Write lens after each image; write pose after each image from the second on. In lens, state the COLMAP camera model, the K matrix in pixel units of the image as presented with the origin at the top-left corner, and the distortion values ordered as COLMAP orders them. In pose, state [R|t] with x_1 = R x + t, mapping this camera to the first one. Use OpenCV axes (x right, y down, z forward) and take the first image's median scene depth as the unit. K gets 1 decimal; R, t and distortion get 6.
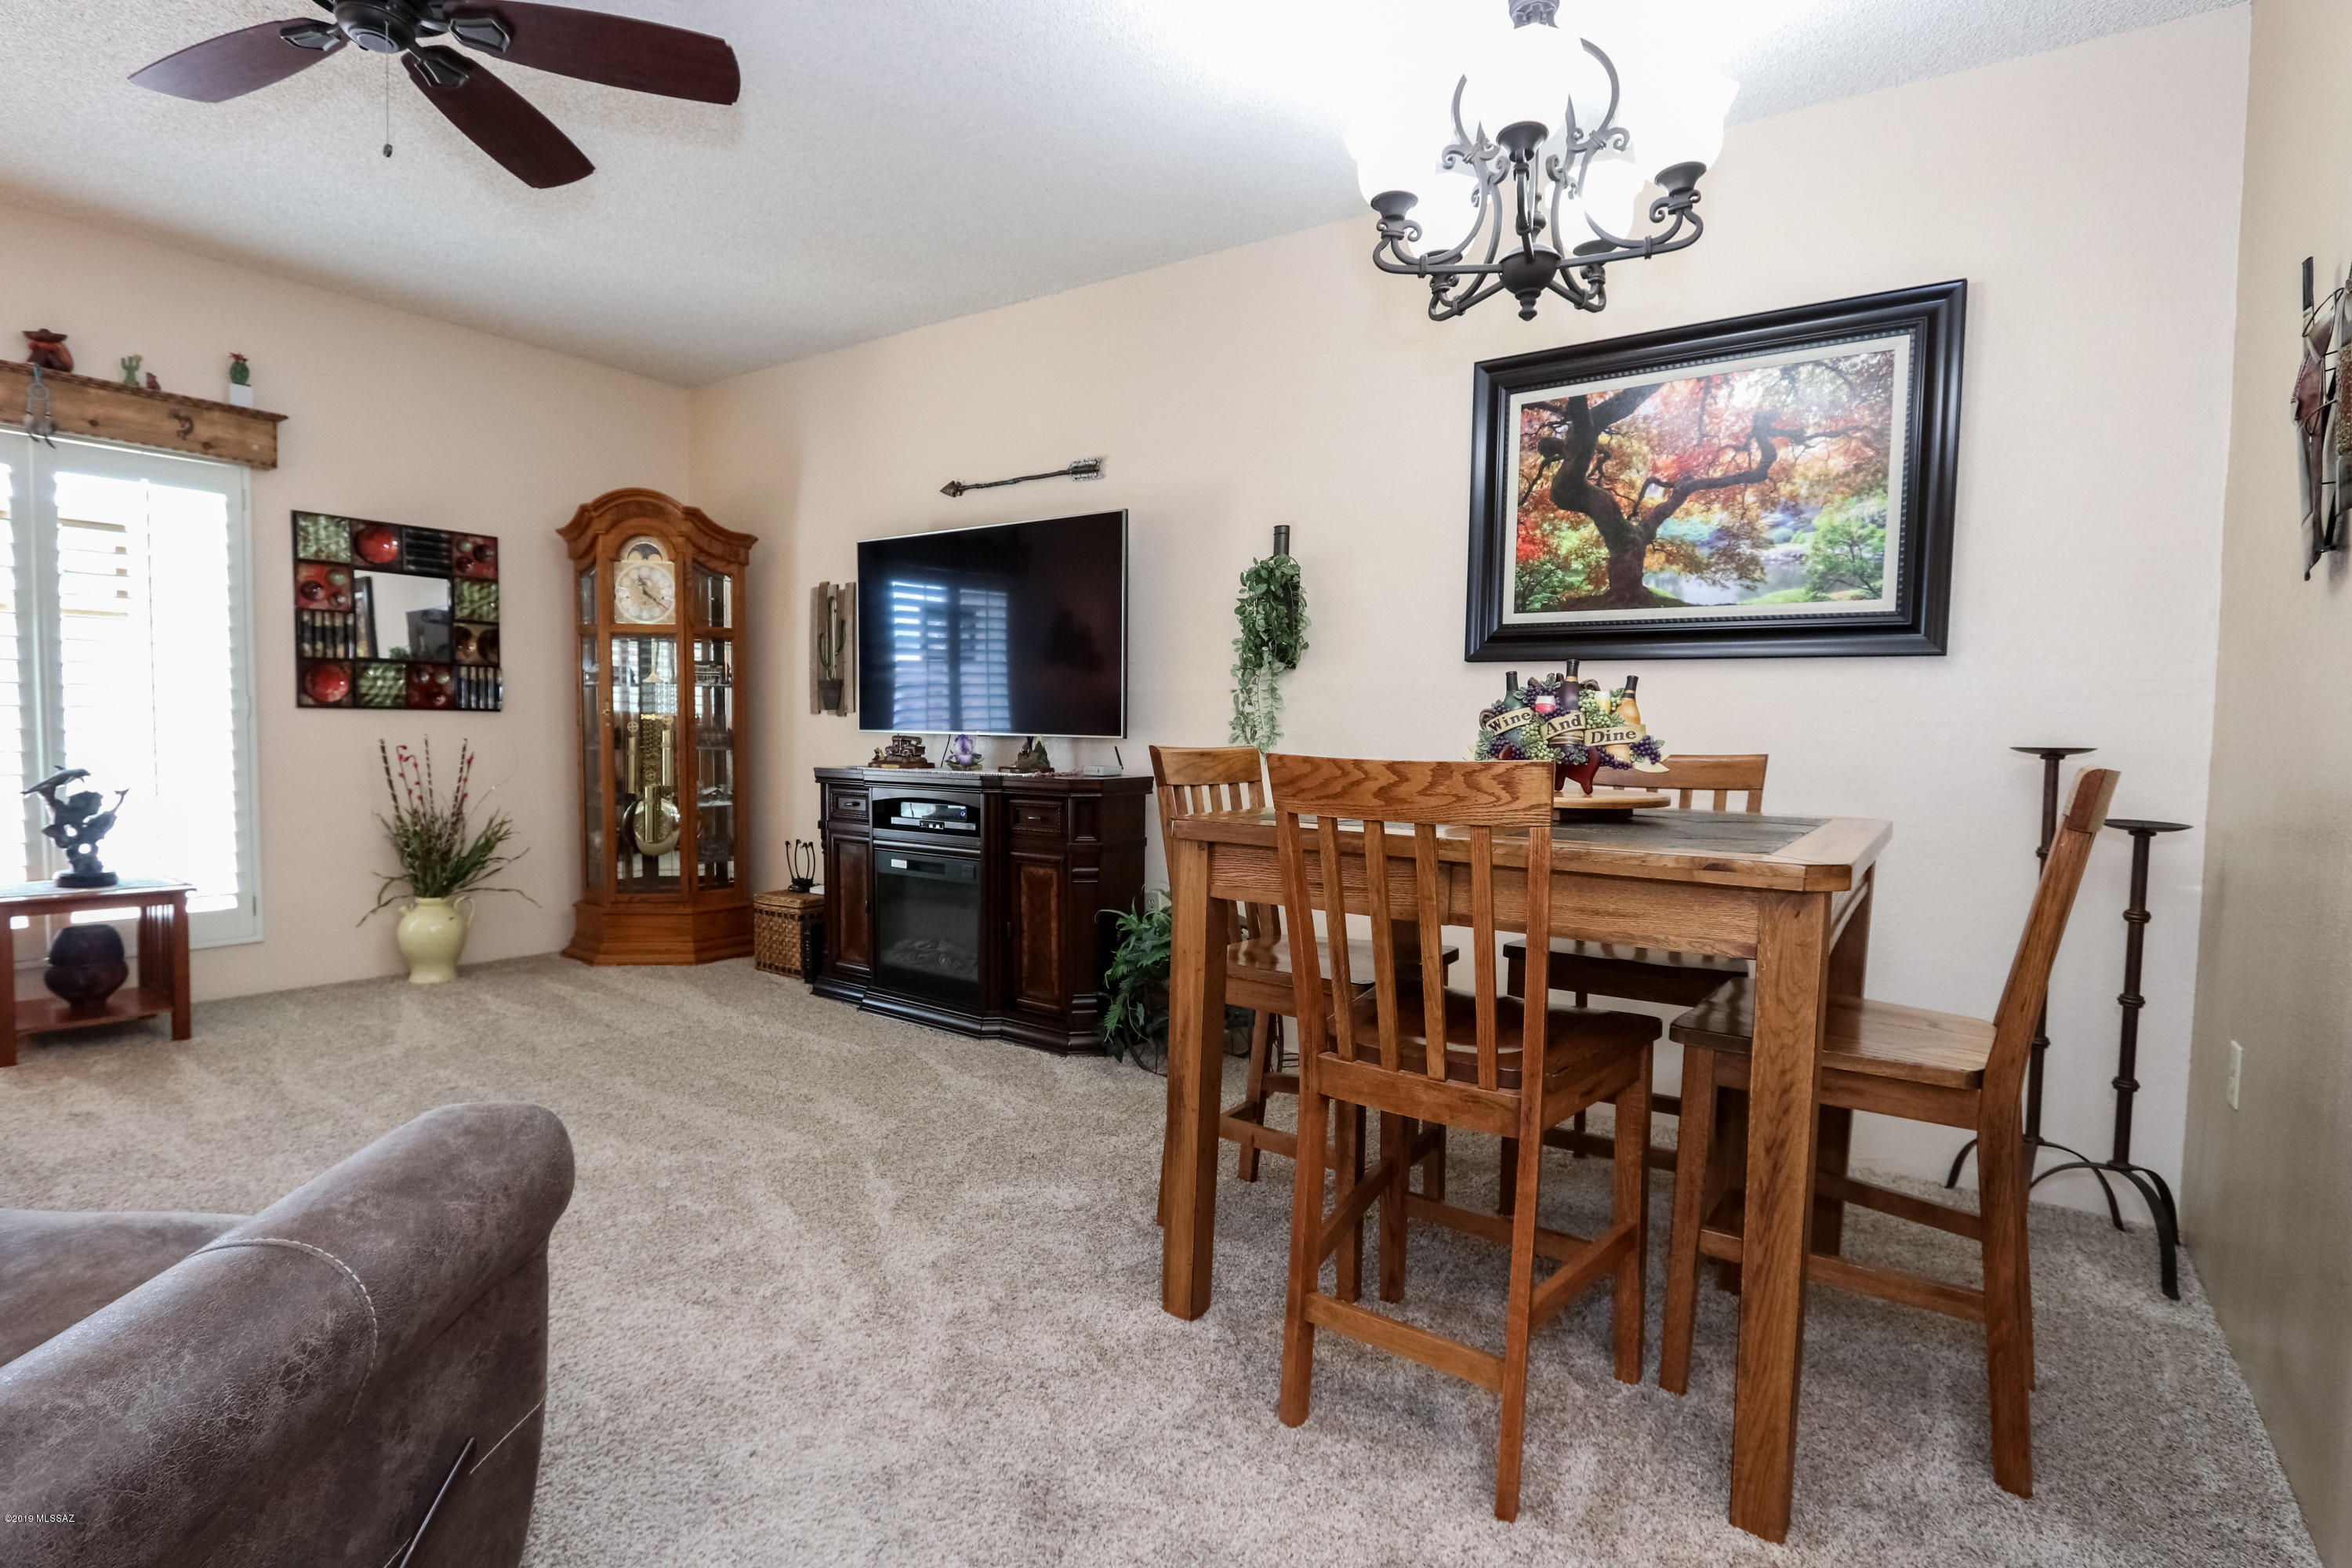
lens RADIAL K [[1139.7, 0, 1153.5], [0, 1139.7, 796.1], [0, 0, 1]] dist [-0.017920, 0.000743]
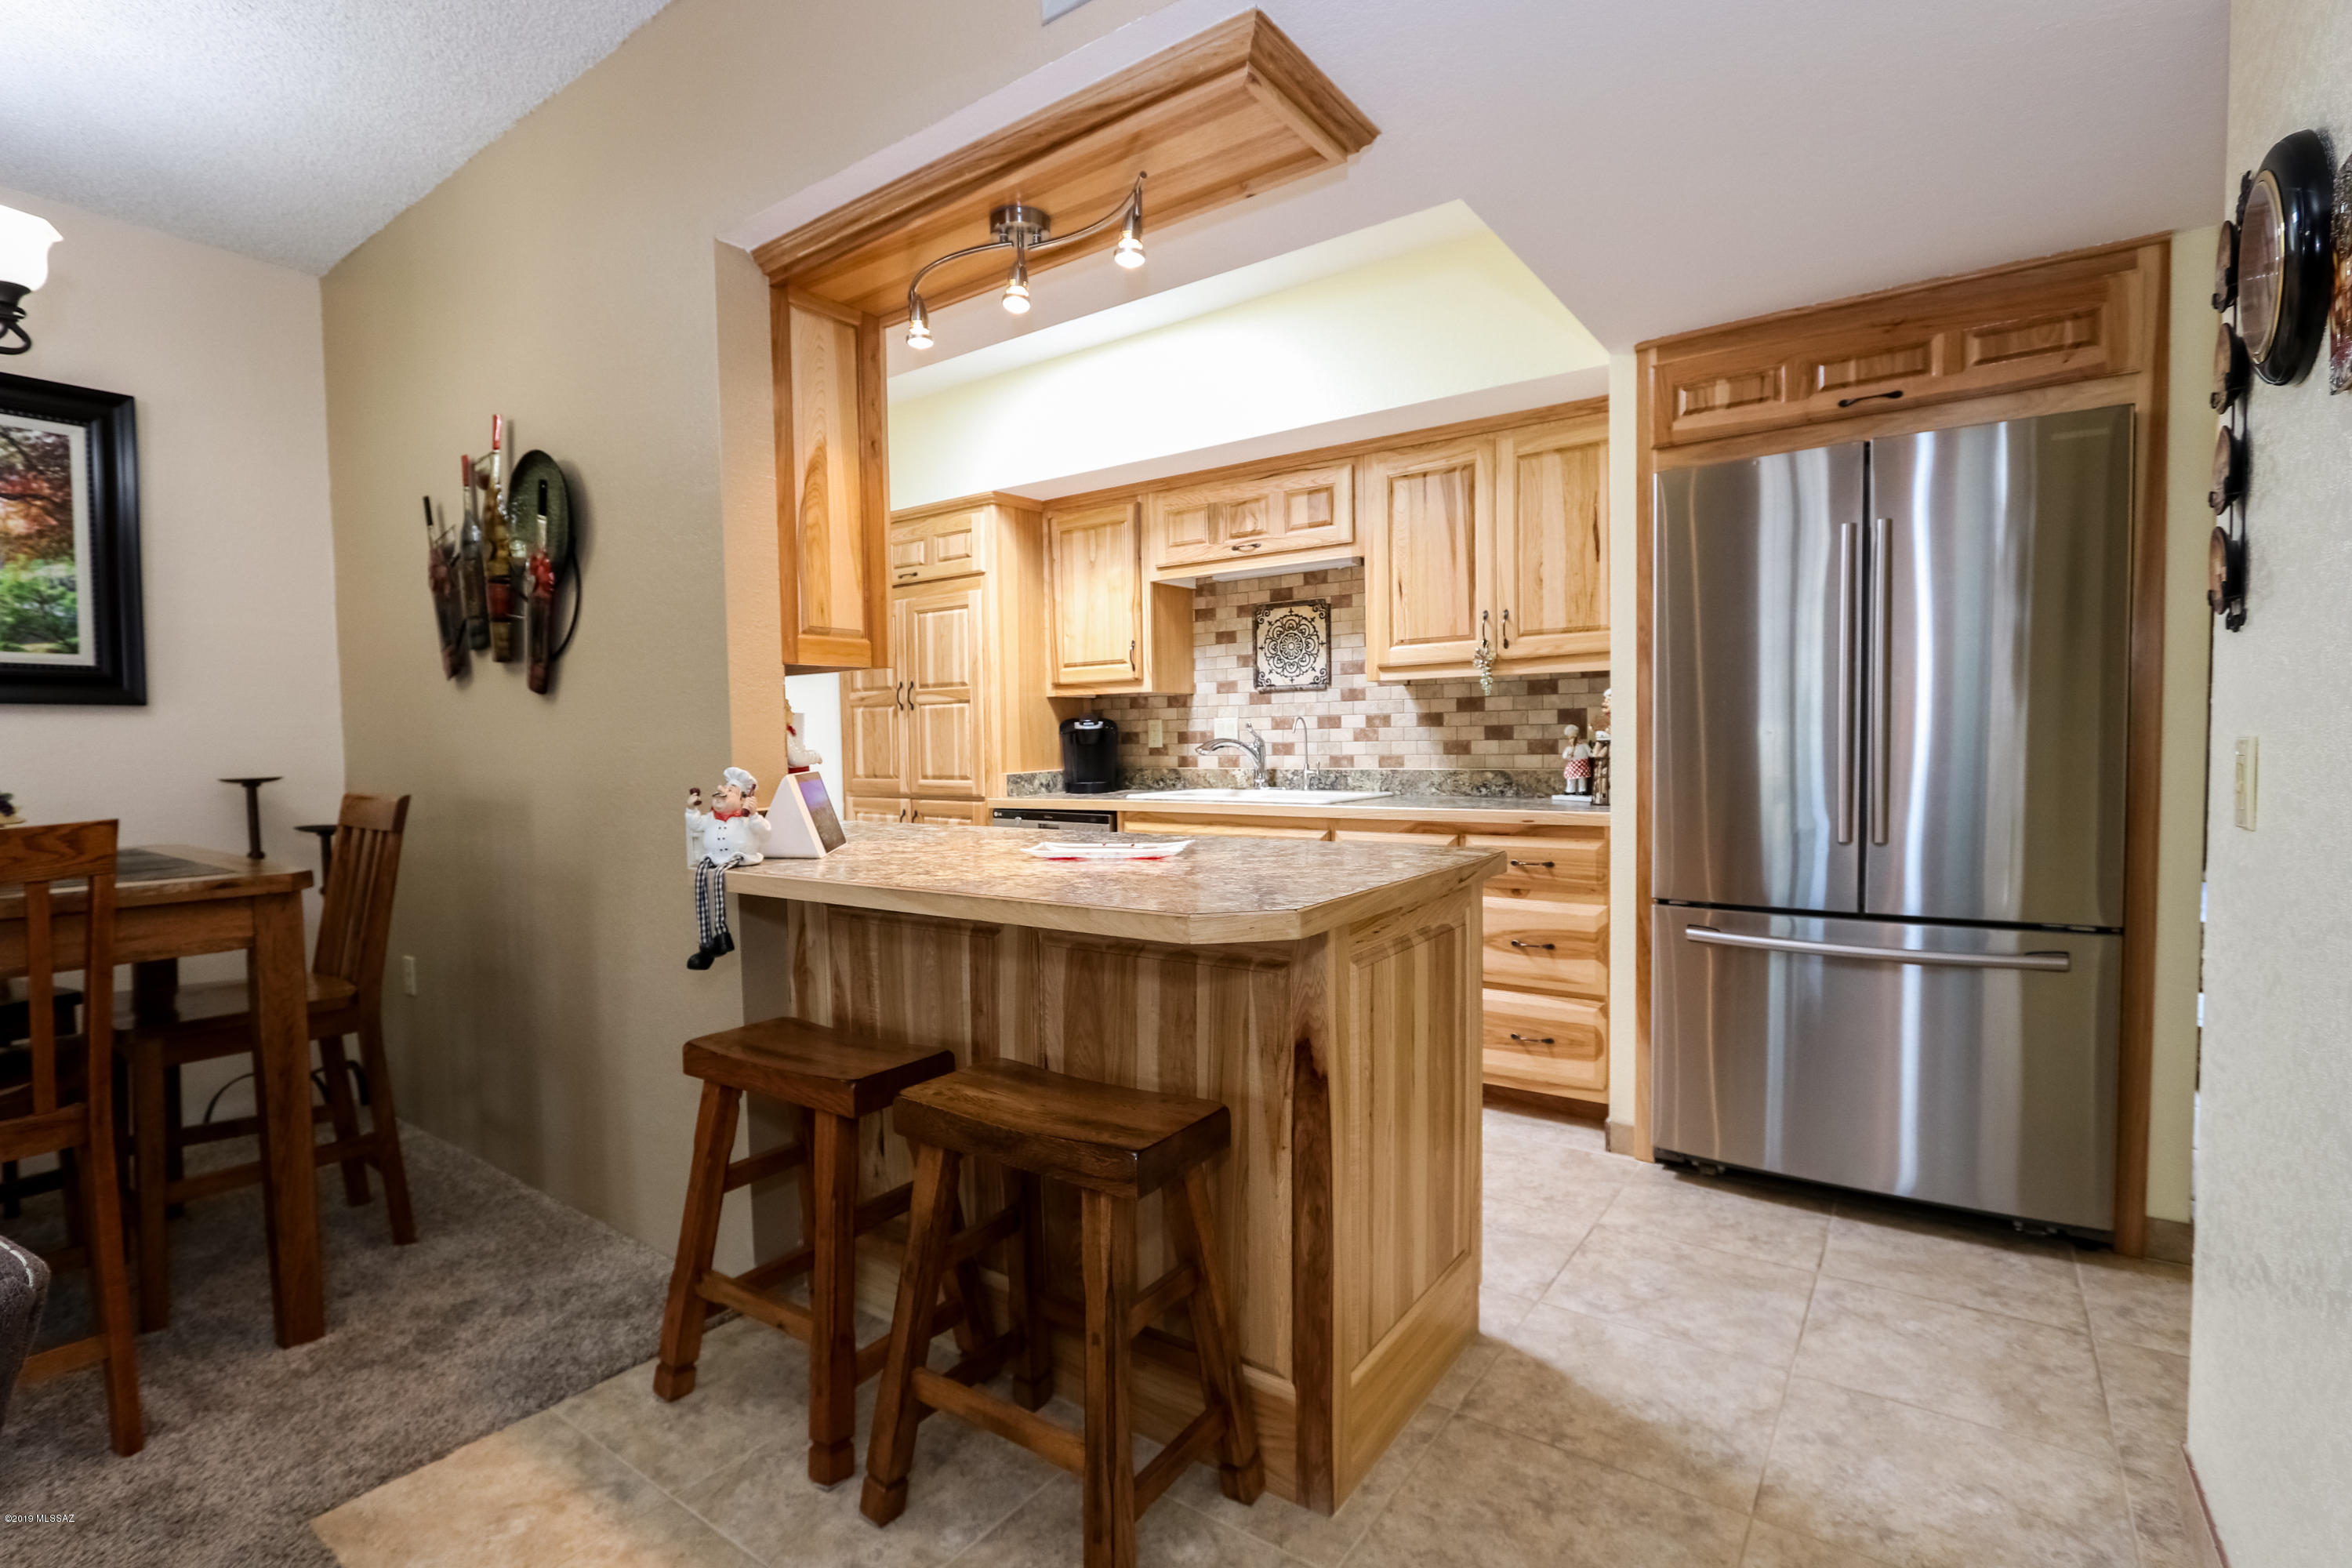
lens RADIAL K [[1106.9, 0, 1142.8], [0, 1106.9, 792.5], [0, 0, 1]] dist [-0.018325, 0.001254]
pose [[0.014412, -0.066208, 0.997702, -0.301066], [0.070540, 0.995387, 0.065035, -0.021523], [-0.997405, 0.069441, 0.019015, -0.052786]]
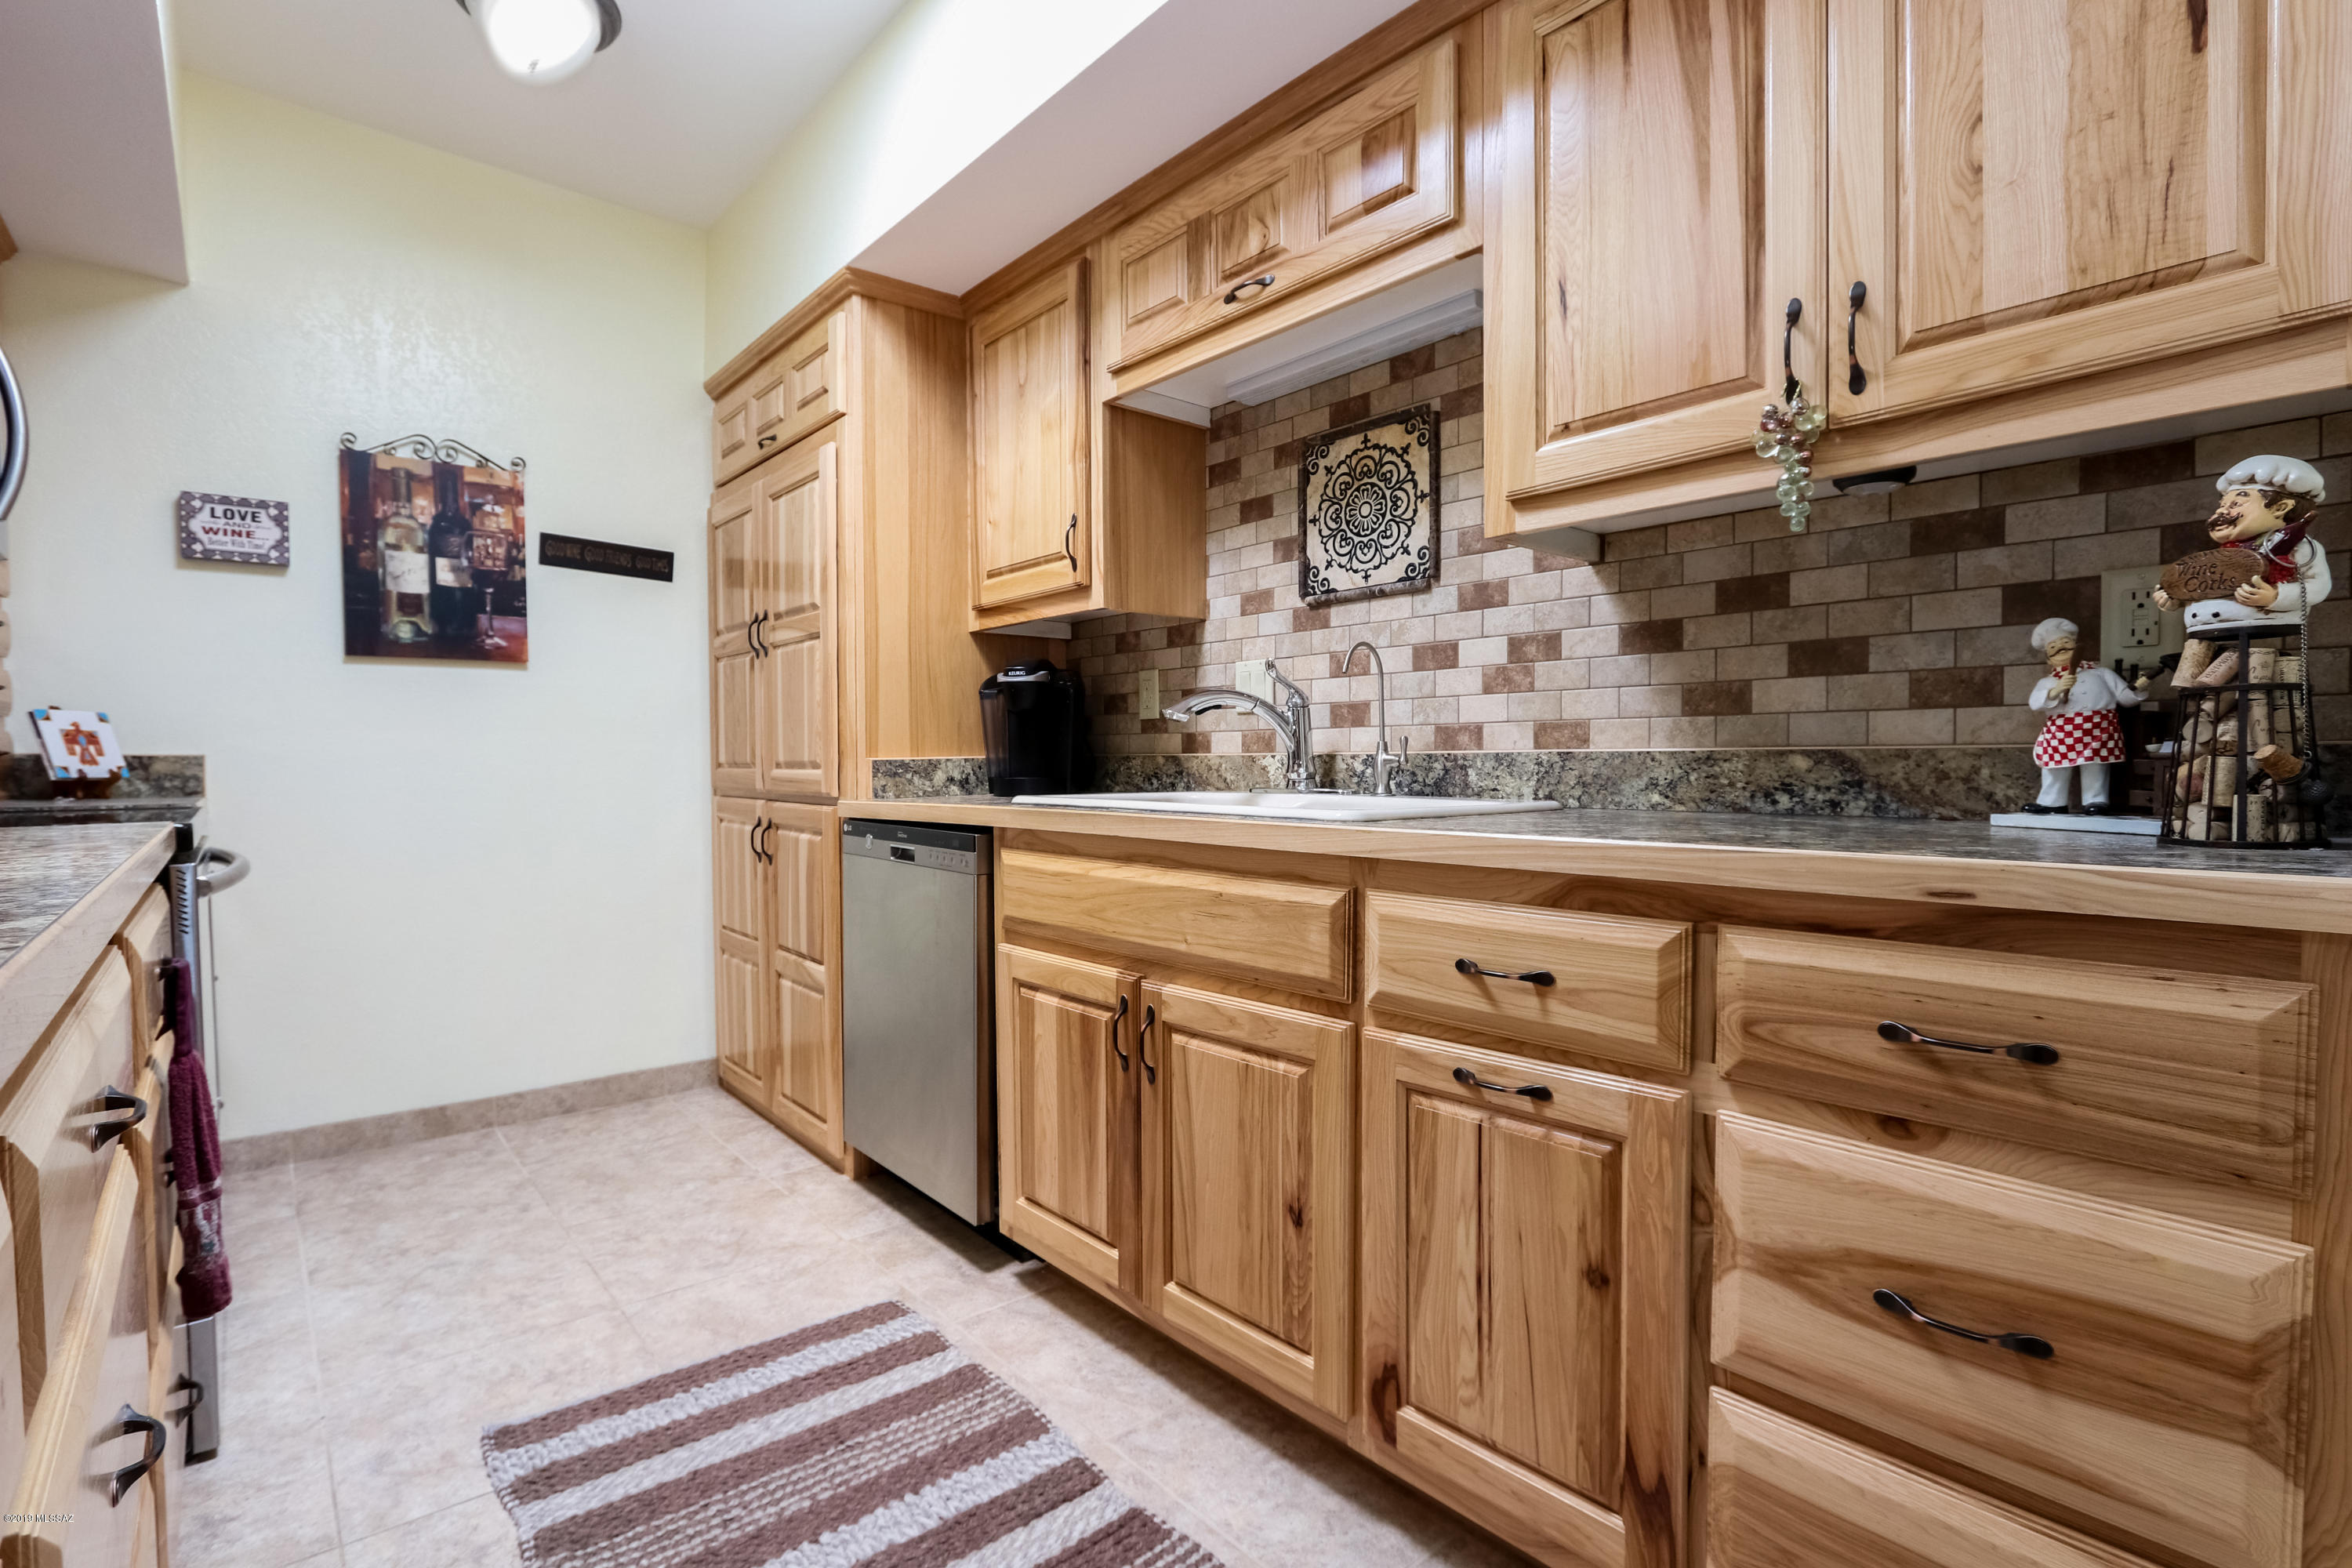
lens RADIAL K [[1096.4, 0, 1144.0], [0, 1096.4, 791.9], [0, 0, 1]] dist [-0.019525, 0.002918]
pose [[0.245858, -0.044955, 0.968263, 0.237454], [0.060129, 0.997707, 0.031054, 0.032213], [-0.967439, 0.050585, 0.247997, -0.208329]]
